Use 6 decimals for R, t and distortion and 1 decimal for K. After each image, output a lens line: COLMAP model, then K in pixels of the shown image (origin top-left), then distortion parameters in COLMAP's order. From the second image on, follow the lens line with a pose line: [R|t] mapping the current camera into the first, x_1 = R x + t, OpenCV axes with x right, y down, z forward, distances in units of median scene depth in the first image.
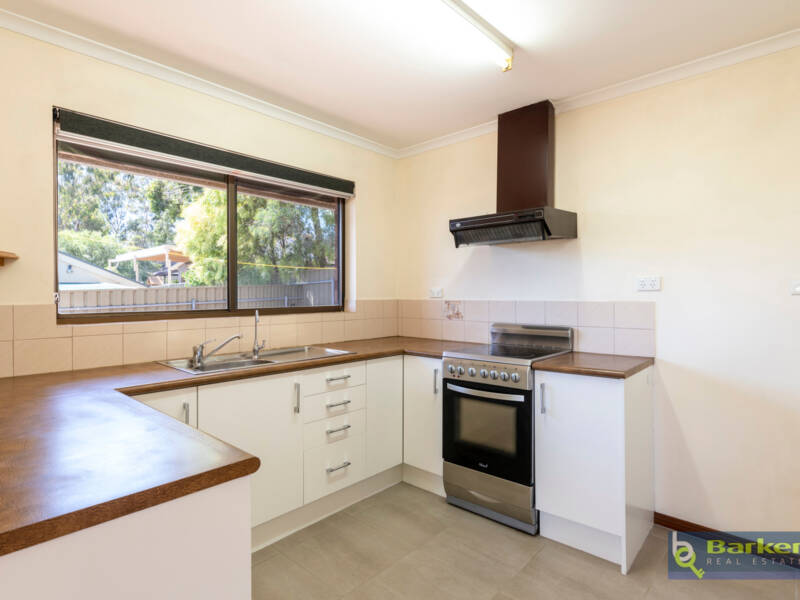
lens RADIAL K [[436.4, 0, 401.5], [0, 436.4, 305.4], [0, 0, 1]] dist [-0.004312, -0.000497]
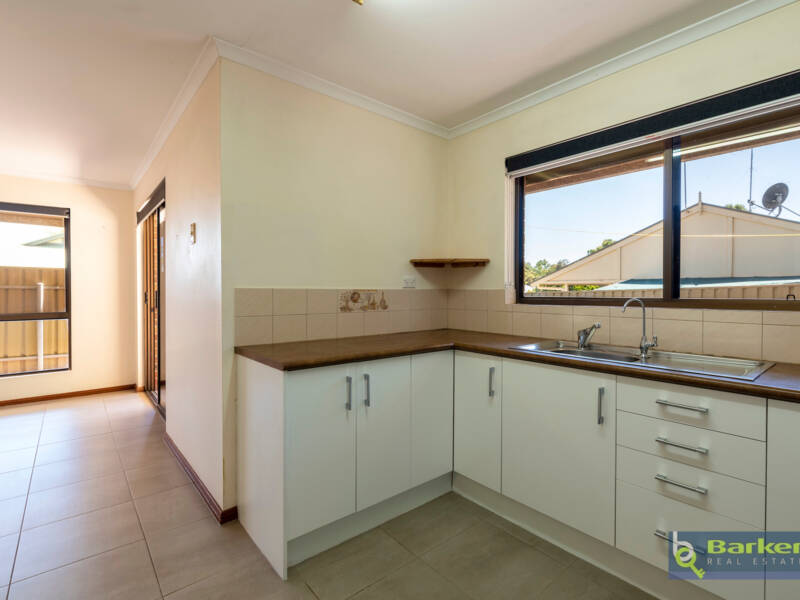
lens RADIAL K [[410.0, 0, 399.8], [0, 410.0, 290.2], [0, 0, 1]] dist [0.025279, 0.000135]
pose [[-0.122216, 0.014051, -0.992404, 1.169998], [-0.017556, 0.999713, 0.016317, -0.028622], [0.992348, 0.019416, -0.121934, 1.425671]]
